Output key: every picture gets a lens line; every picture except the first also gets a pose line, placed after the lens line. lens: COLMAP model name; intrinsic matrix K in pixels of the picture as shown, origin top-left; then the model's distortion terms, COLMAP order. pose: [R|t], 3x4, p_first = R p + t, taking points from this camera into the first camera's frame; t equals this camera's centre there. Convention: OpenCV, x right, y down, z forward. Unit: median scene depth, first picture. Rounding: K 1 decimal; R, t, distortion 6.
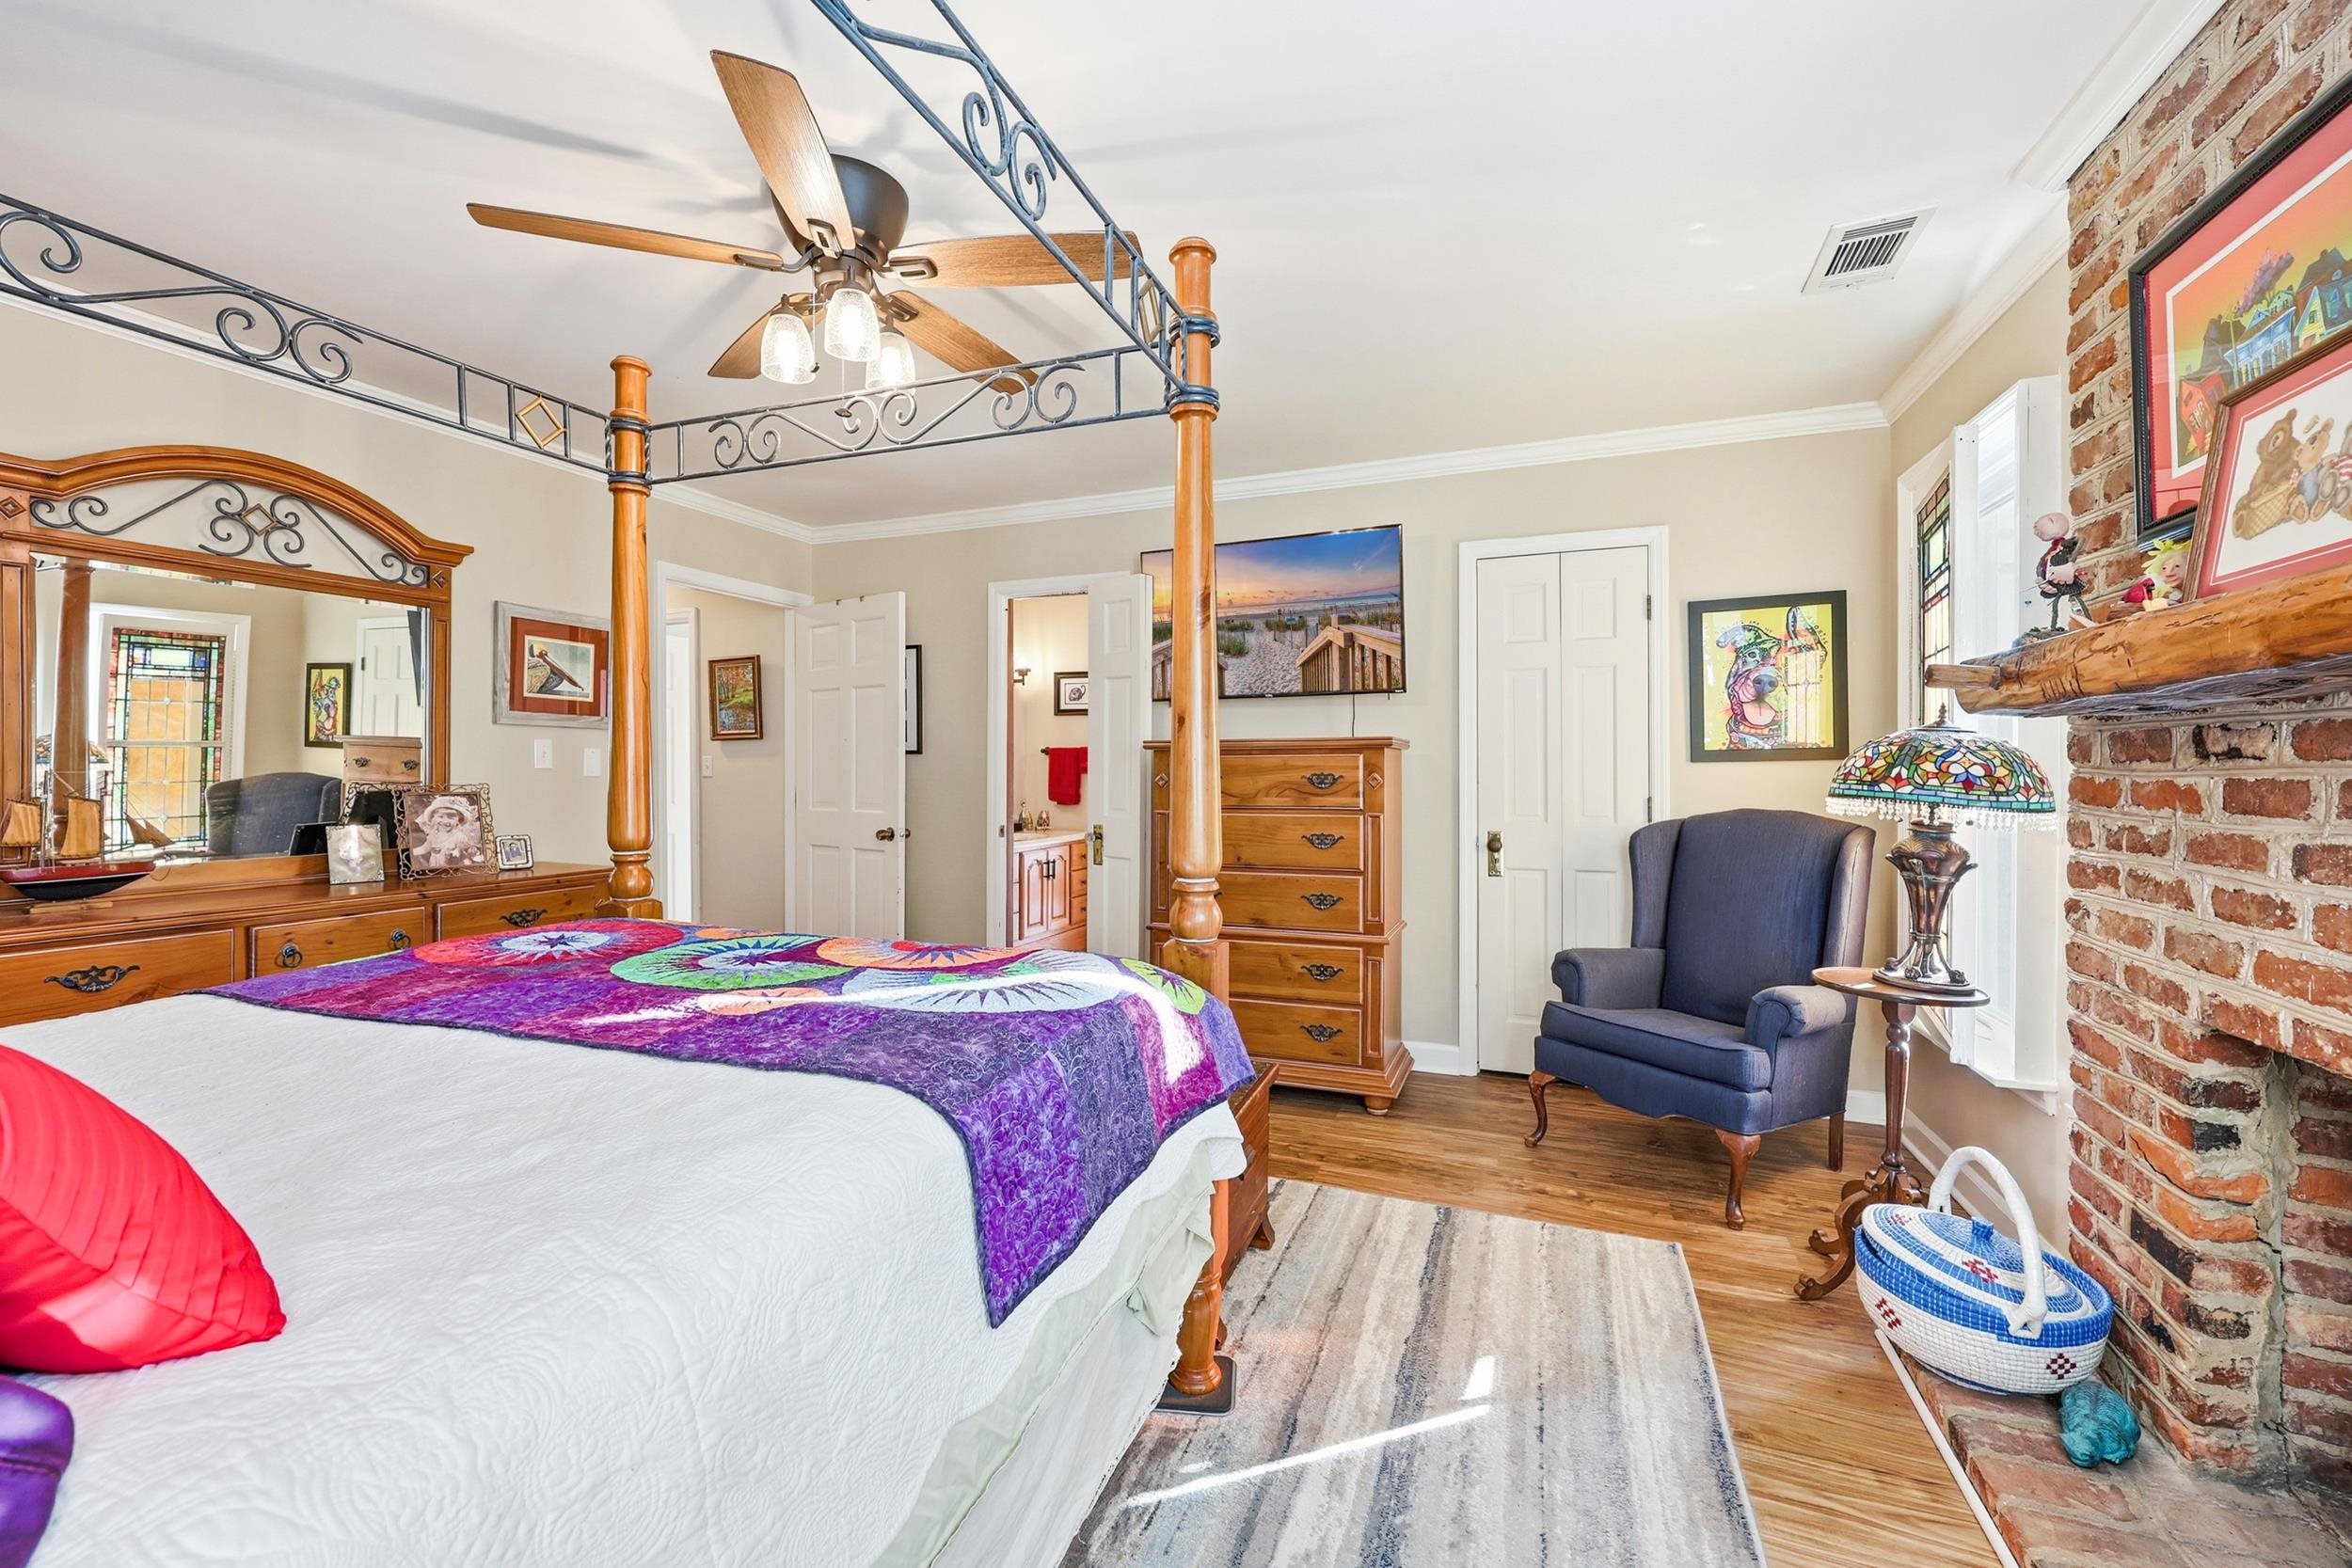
lens RADIAL K [[971.2, 0, 1159.0], [0, 971.2, 766.6], [0, 0, 1]] dist [0.002116, -0.000159]
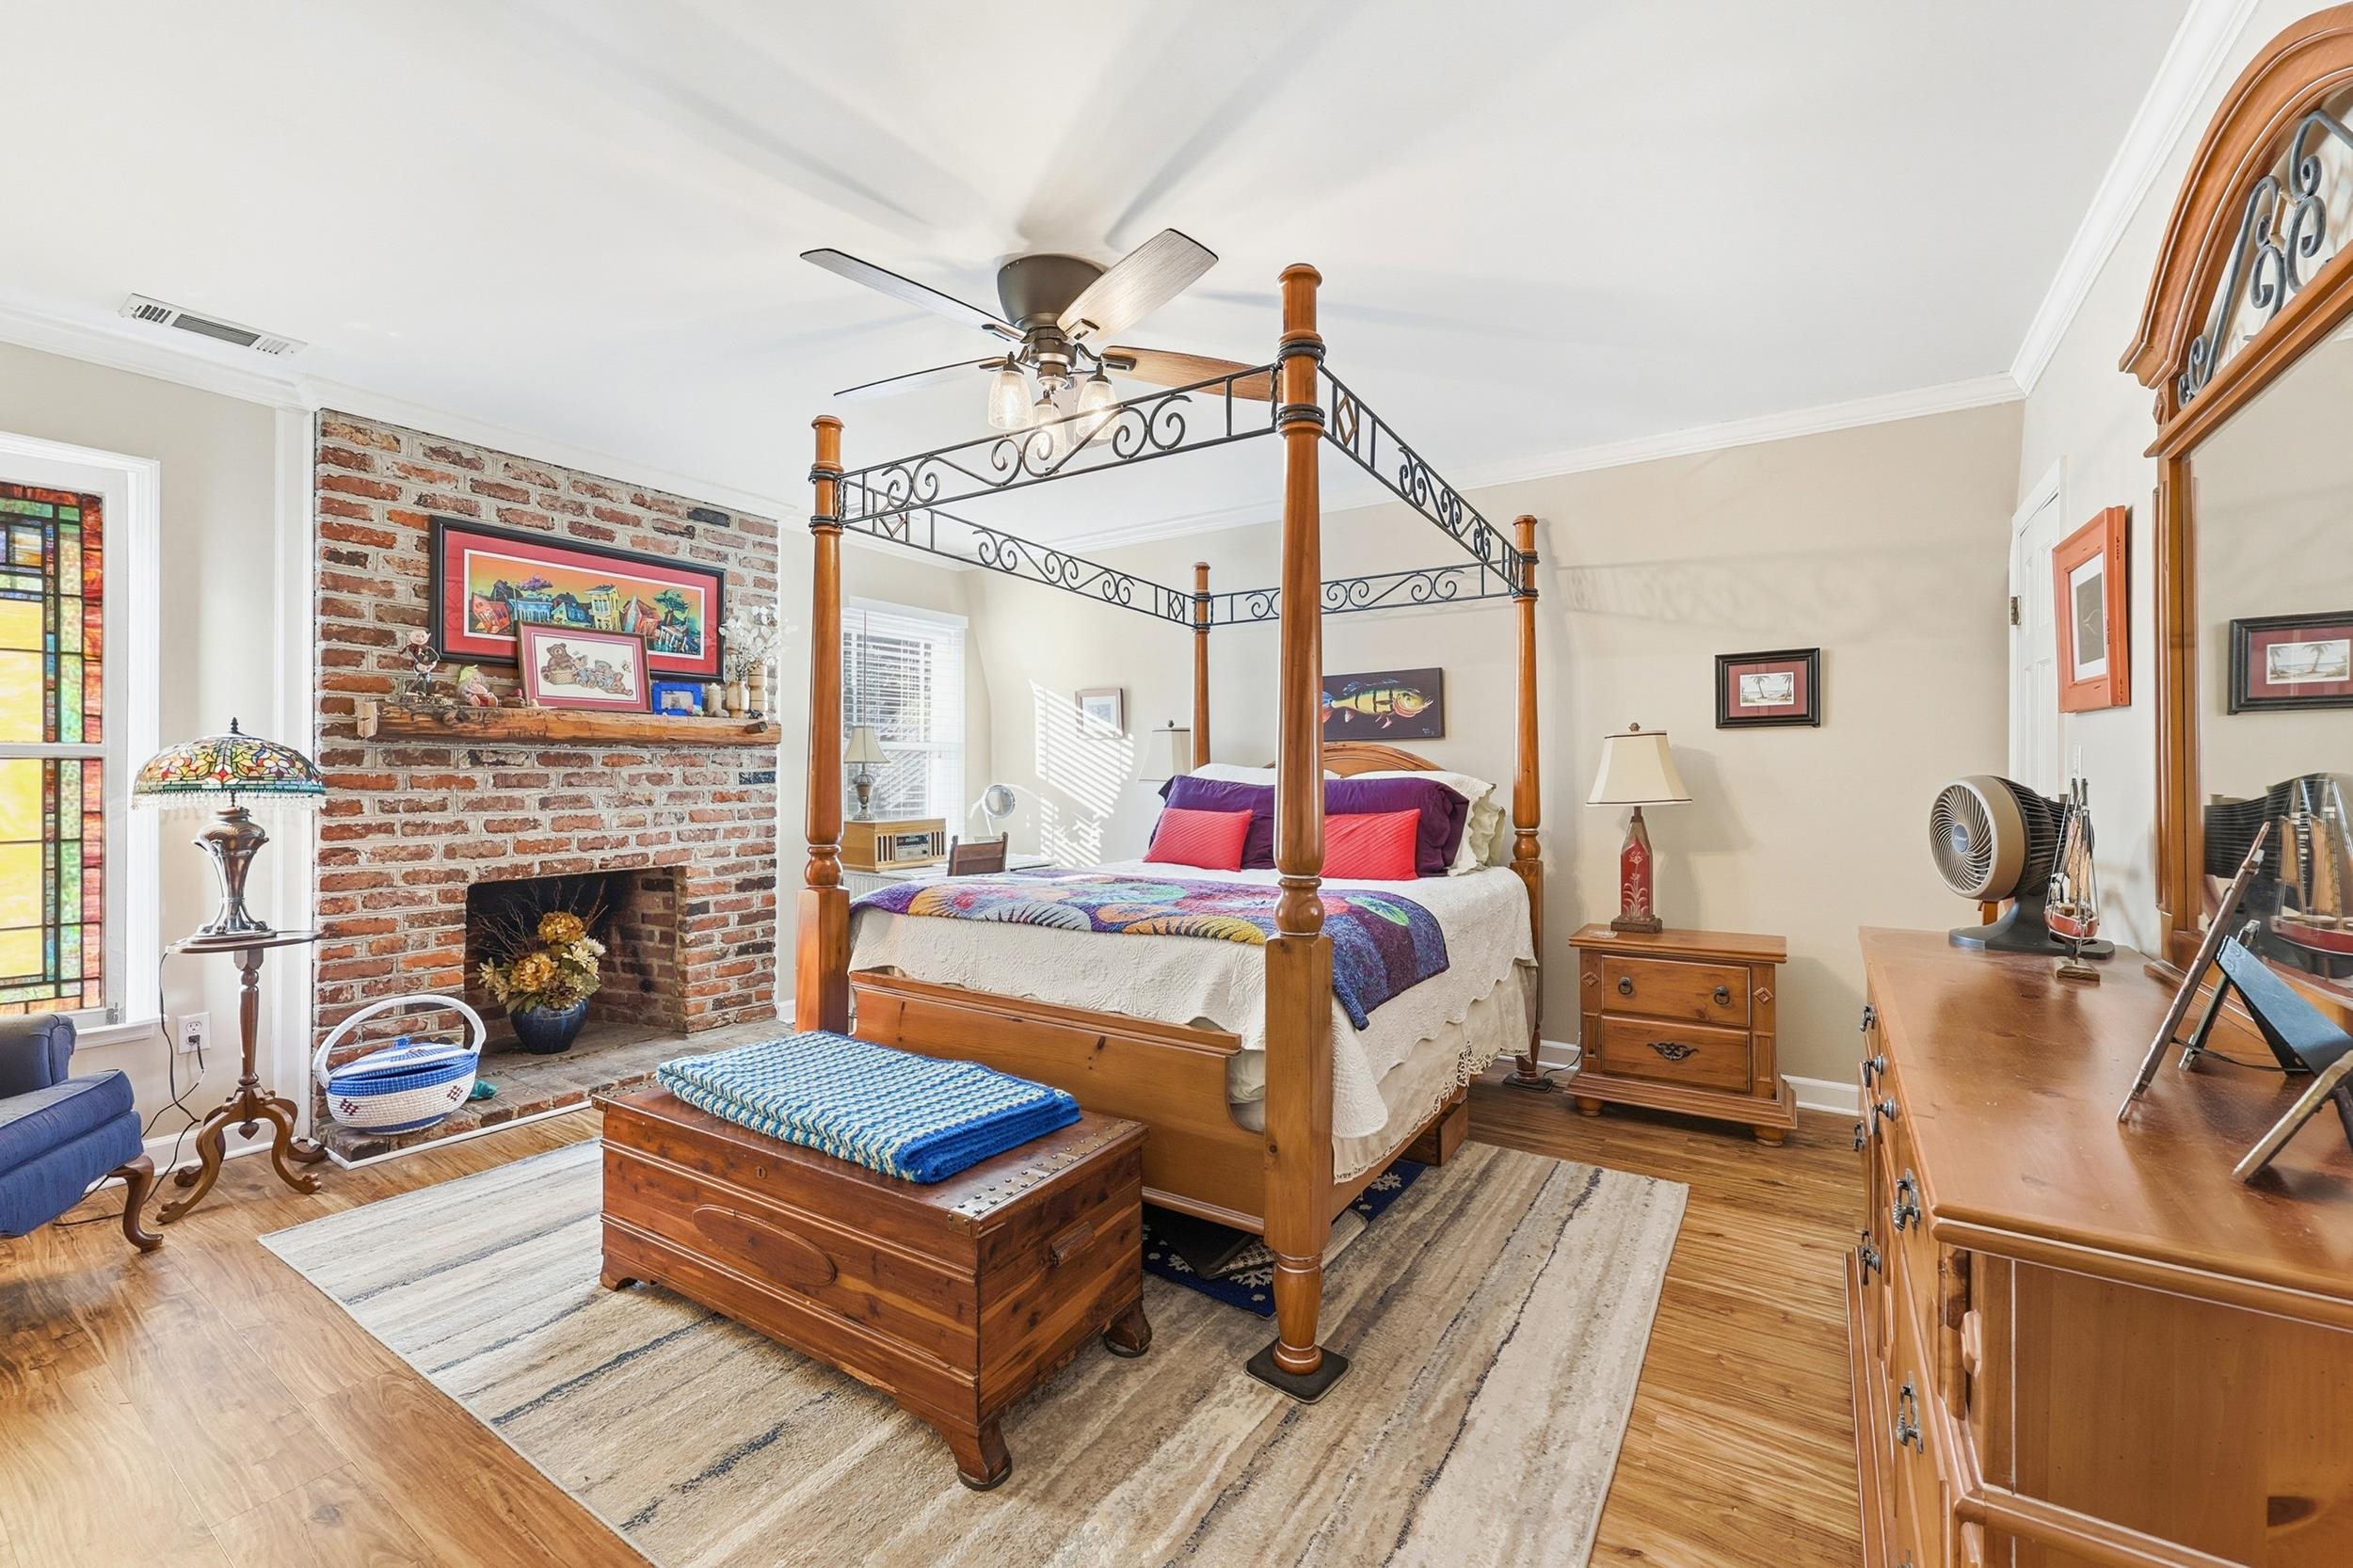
lens RADIAL K [[971.7, 0, 1177.8], [0, 971.7, 768.6], [0, 0, 1]] dist [0.002116, -0.000159]
pose [[-0.983102, 0.009730, 0.182801, -0.317523], [0.007645, 0.999897, -0.012106, 0.013639], [-0.182900, -0.010503, -0.983075, 0.983062]]
